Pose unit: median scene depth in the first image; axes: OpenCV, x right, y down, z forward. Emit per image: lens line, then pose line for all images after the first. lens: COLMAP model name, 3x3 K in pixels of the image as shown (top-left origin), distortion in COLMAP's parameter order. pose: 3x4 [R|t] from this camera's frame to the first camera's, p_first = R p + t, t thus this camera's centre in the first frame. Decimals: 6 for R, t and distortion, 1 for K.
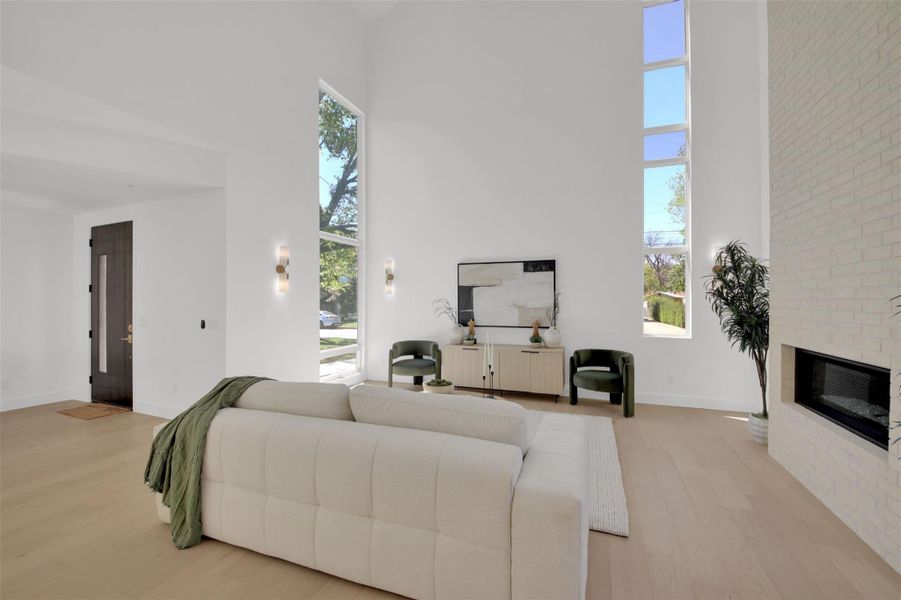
lens RADIAL K [[382.0, 0, 447.4], [0, 382.0, 299.8], [0, 0, 1]] dist [0.000270, -0.000354]
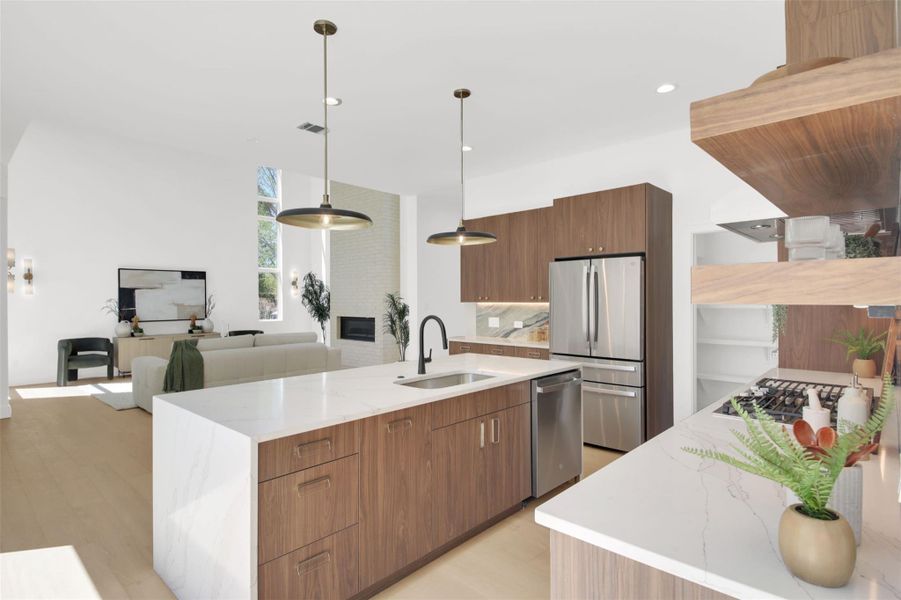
lens RADIAL K [[468.1, 0, 445.2], [0, 468.1, 297.5], [0, 0, 1]] dist [0.018557, -0.000132]
pose [[0.387290, 0.007567, 0.921927, -1.045147], [0.006820, 0.999915, -0.011072, 0.018454], [-0.921933, 0.010575, 0.387206, -0.539332]]
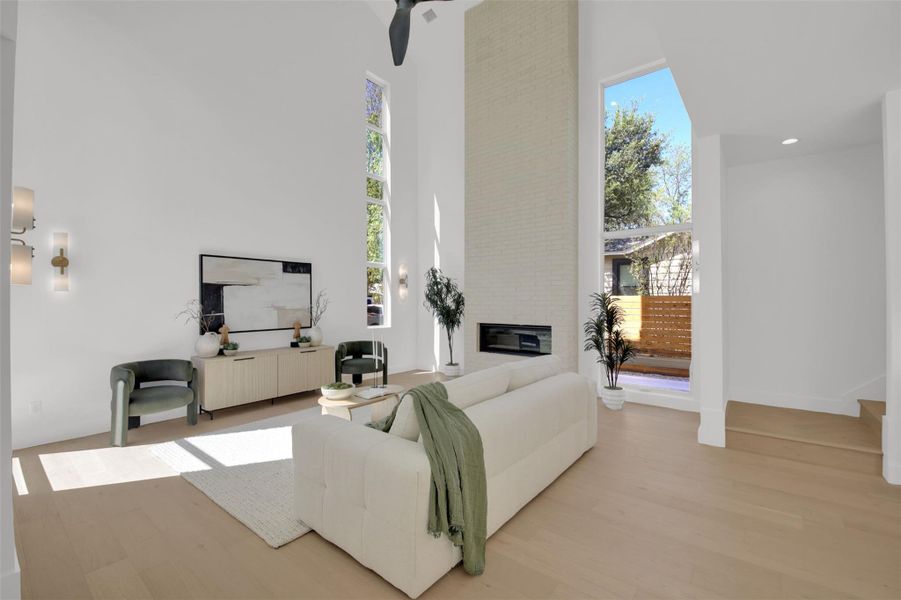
lens RADIAL K [[382.0, 0, 447.4], [0, 382.0, 299.8], [0, 0, 1]] dist [0.000270, -0.000354]
pose [[0.313147, 0.008322, 0.949668, -0.635840], [0.007583, 0.999908, -0.011262, 0.012094], [-0.949674, 0.010728, 0.313055, 0.320470]]
